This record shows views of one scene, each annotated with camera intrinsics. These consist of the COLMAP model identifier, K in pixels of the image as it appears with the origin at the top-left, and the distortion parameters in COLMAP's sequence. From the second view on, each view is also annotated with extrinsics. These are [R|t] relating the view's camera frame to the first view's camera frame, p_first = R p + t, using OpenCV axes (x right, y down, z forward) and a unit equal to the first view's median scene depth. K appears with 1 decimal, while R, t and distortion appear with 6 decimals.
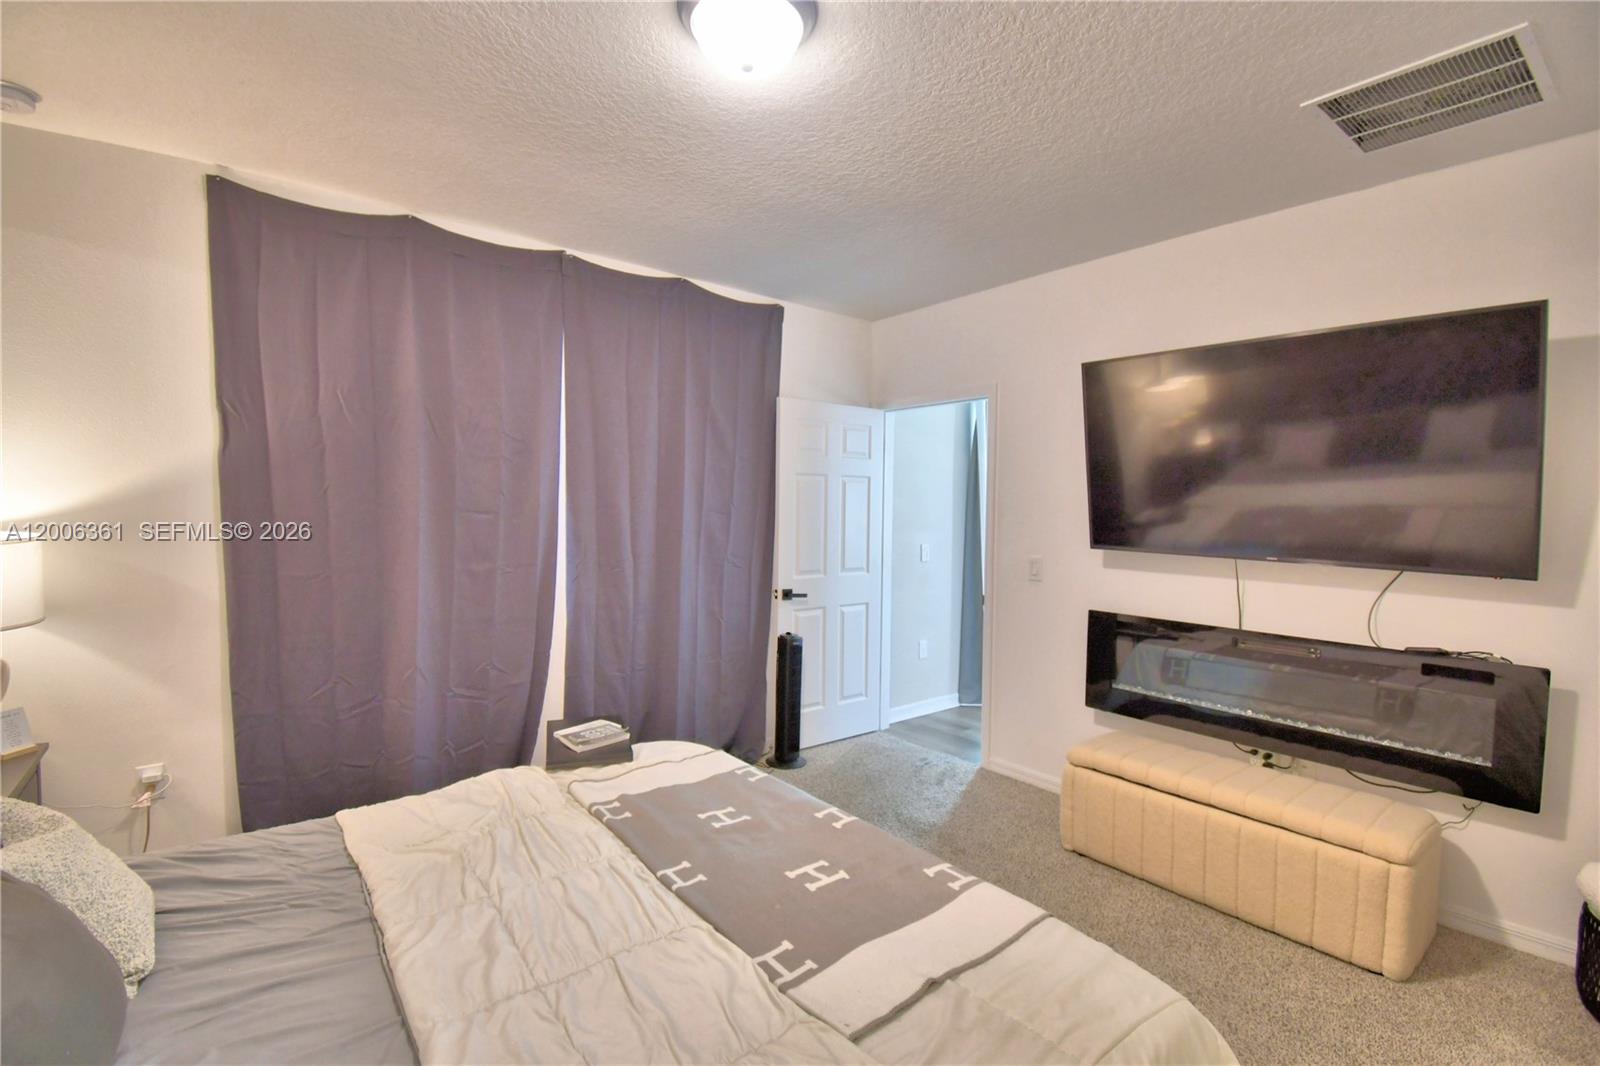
lens RADIAL K [[705.1, 0, 800.4], [0, 705.1, 535.2], [0, 0, 1]] dist [0.021187, -0.024716]
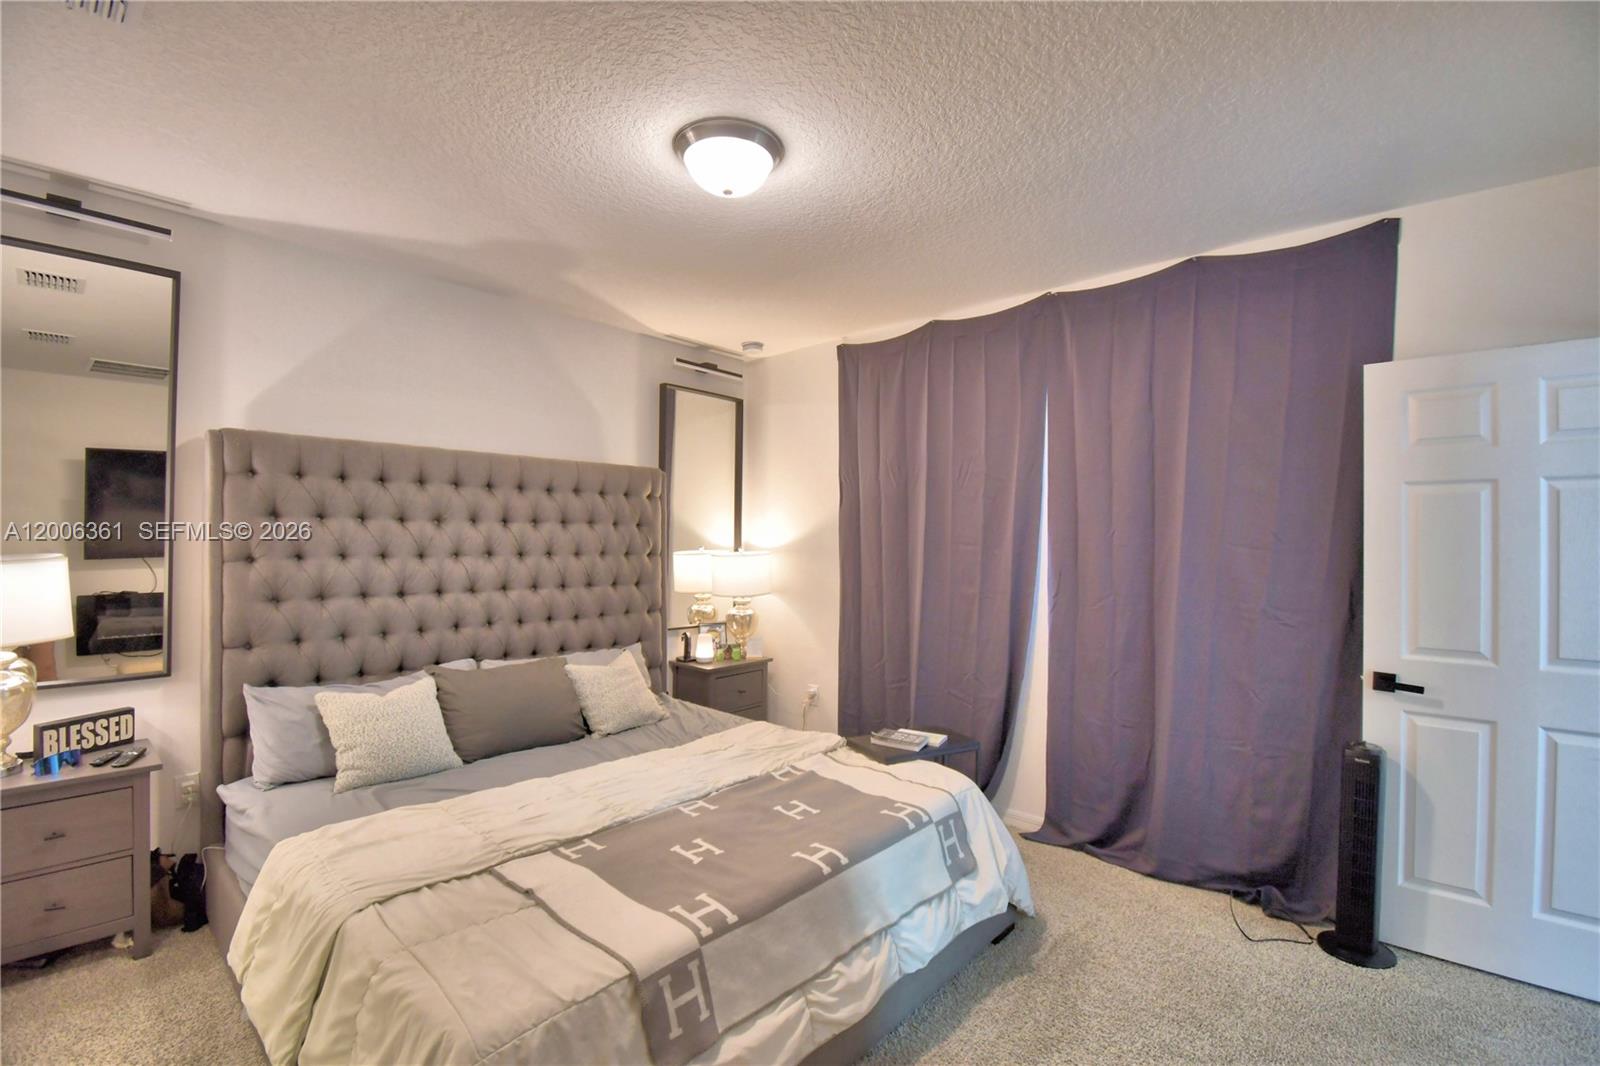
lens RADIAL K [[700.6, 0, 797.7], [0, 700.6, 532.7], [0, 0, 1]] dist [0.021515, -0.027728]
pose [[0.164454, -0.017041, -0.986238, 0.693350], [-0.044132, 0.998722, -0.024616, -0.010164], [0.985397, 0.047573, 0.163491, 0.551910]]
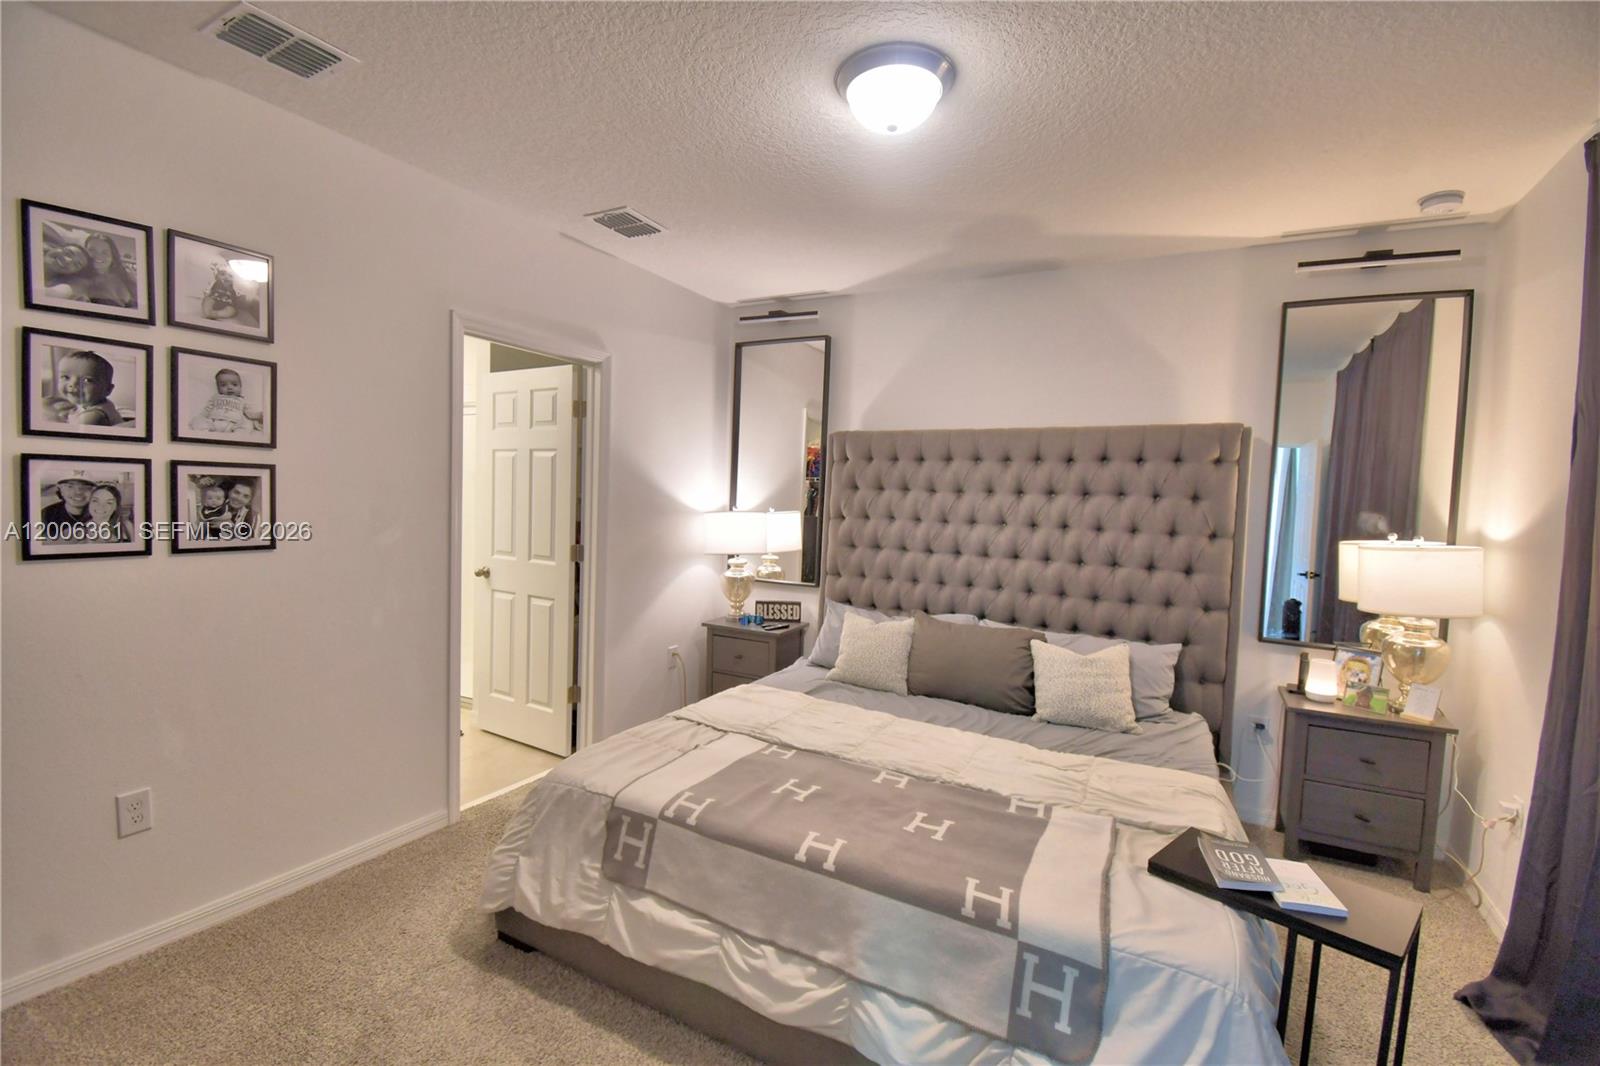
lens RADIAL K [[705.1, 0, 800.4], [0, 705.1, 535.2], [0, 0, 1]] dist [0.021187, -0.024716]
pose [[-0.920346, -0.022716, -0.390445, 0.298247], [-0.059396, 0.994851, 0.082125, -0.040587], [0.386568, 0.098774, -0.916956, 1.223751]]
